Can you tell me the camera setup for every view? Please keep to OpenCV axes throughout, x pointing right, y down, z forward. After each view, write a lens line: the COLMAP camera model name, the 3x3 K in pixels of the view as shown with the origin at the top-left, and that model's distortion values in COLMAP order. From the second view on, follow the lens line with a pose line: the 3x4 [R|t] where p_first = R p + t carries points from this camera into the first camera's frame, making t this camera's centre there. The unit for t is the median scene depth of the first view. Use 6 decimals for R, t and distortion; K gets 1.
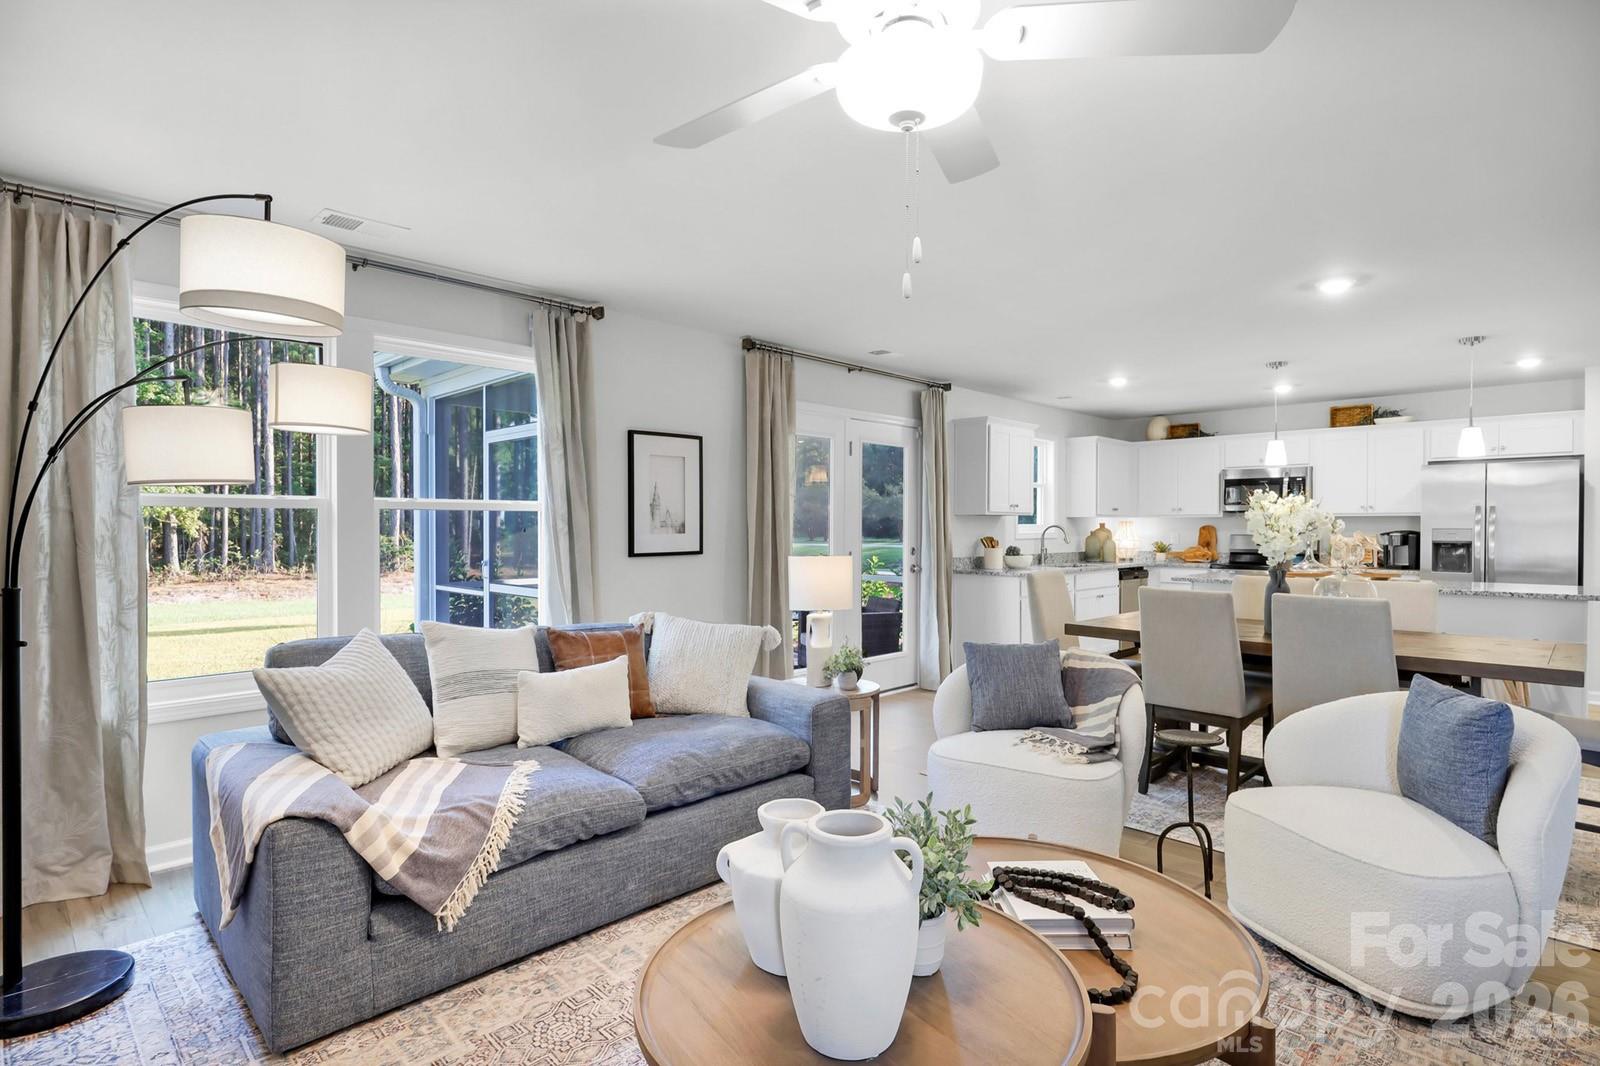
lens RADIAL K [[768.8, 0, 810.1], [0, 768.8, 523.2], [0, 0, 1]] dist [-0.006007, -0.000968]
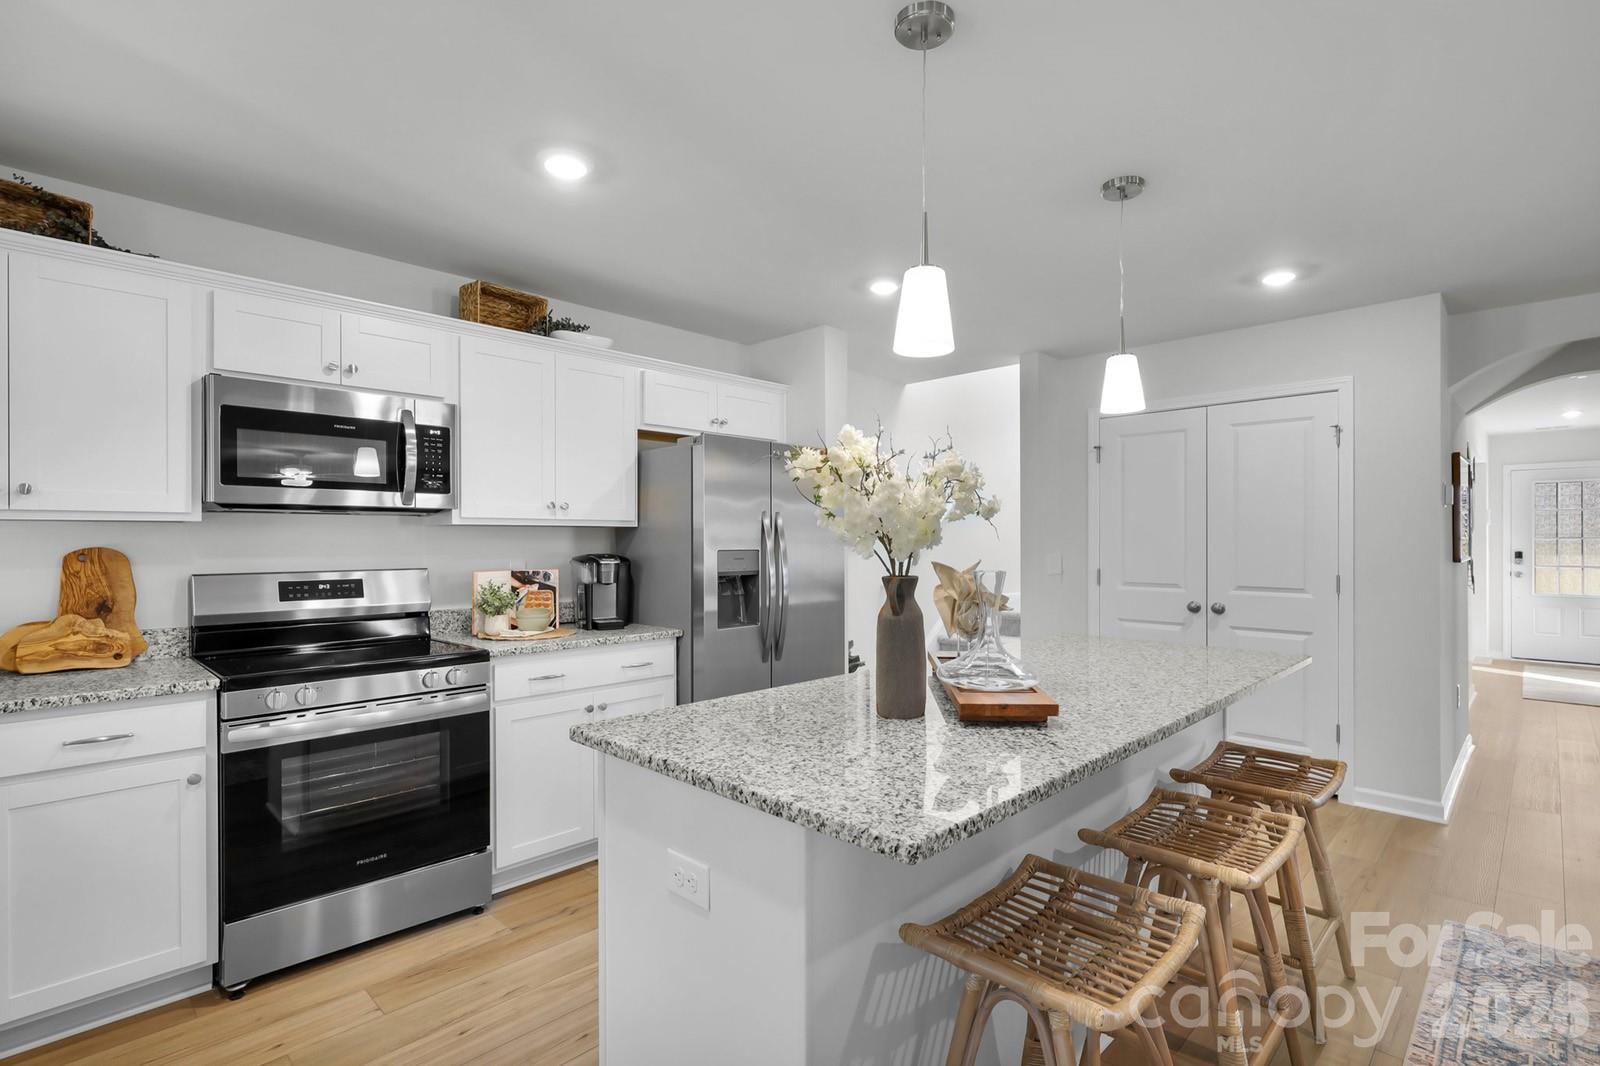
lens RADIAL K [[768.8, 0, 803.1], [0, 768.8, 537.6], [0, 0, 1]] dist [-0.006007, -0.000968]
pose [[-0.007929, 0.000892, 0.999968, 0.237306], [-0.001098, 0.999999, -0.000901, -0.001386], [-0.999968, -0.001105, -0.007929, 0.827438]]
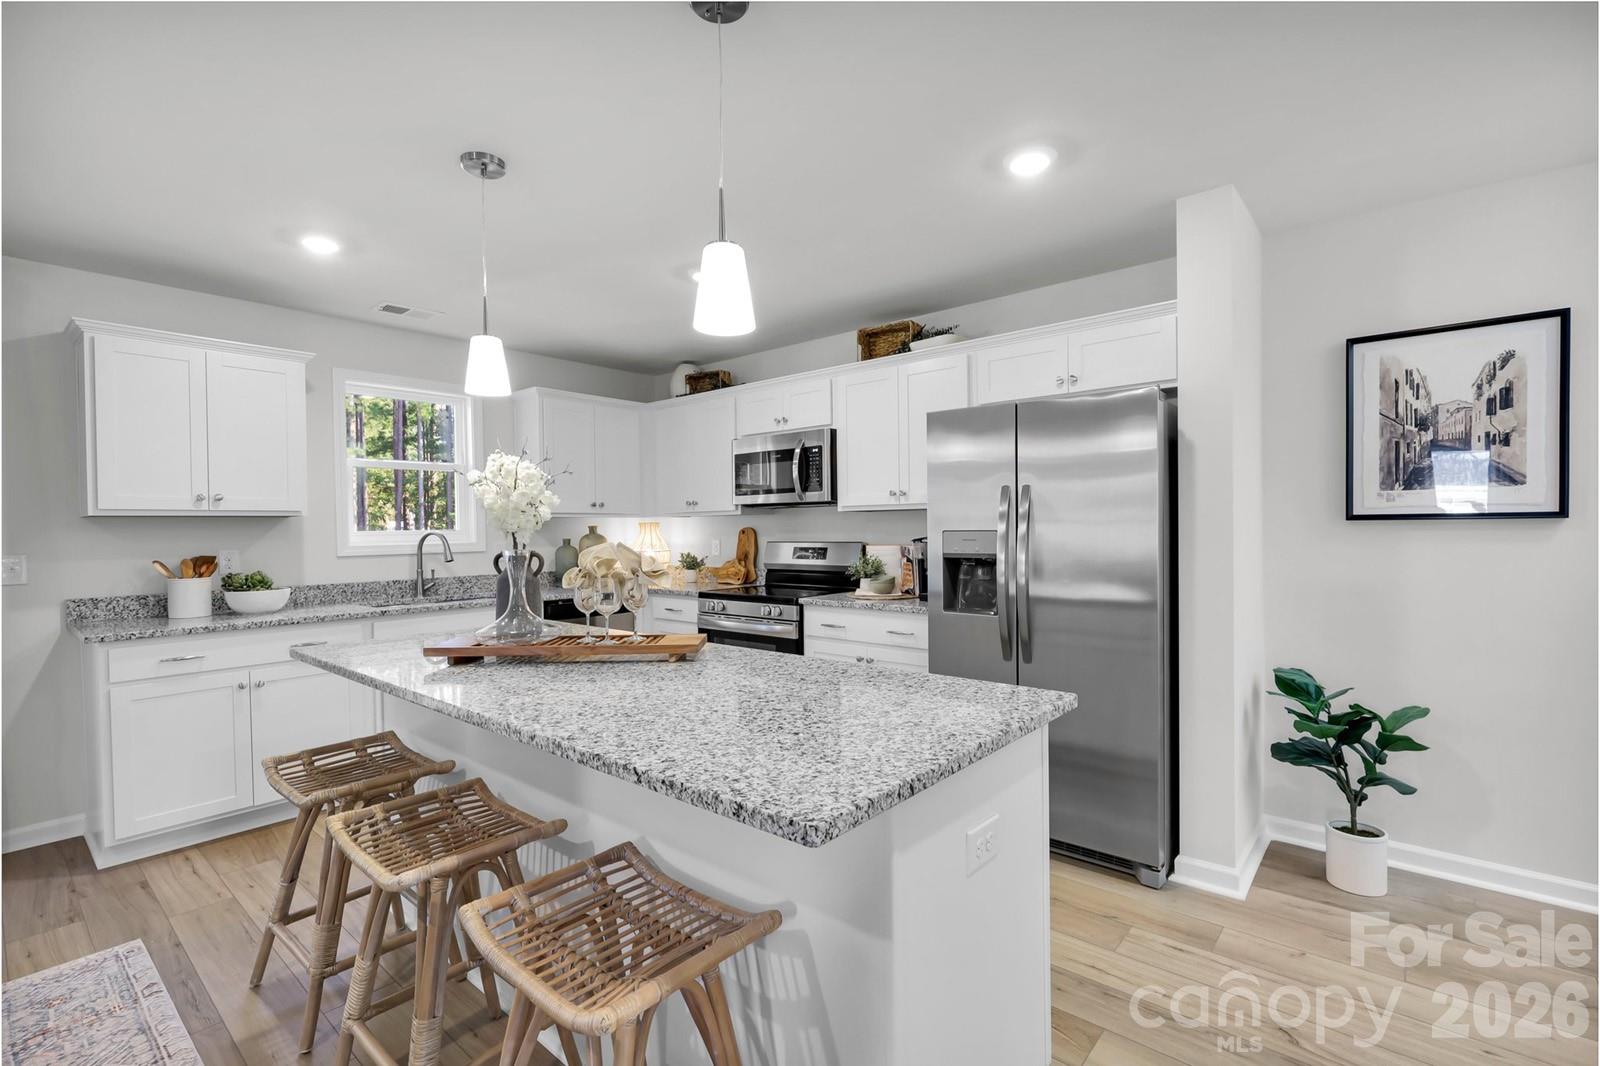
lens RADIAL K [[738.3, 0, 800.7], [0, 738.3, 526.1], [0, 0, 1]] dist [0.001043, -0.000397]
pose [[0.997170, -0.015527, 0.073555, 0.596764], [0.015359, 0.999878, 0.002842, 0.000888], [-0.073590, -0.001705, 0.997287, 0.436759]]
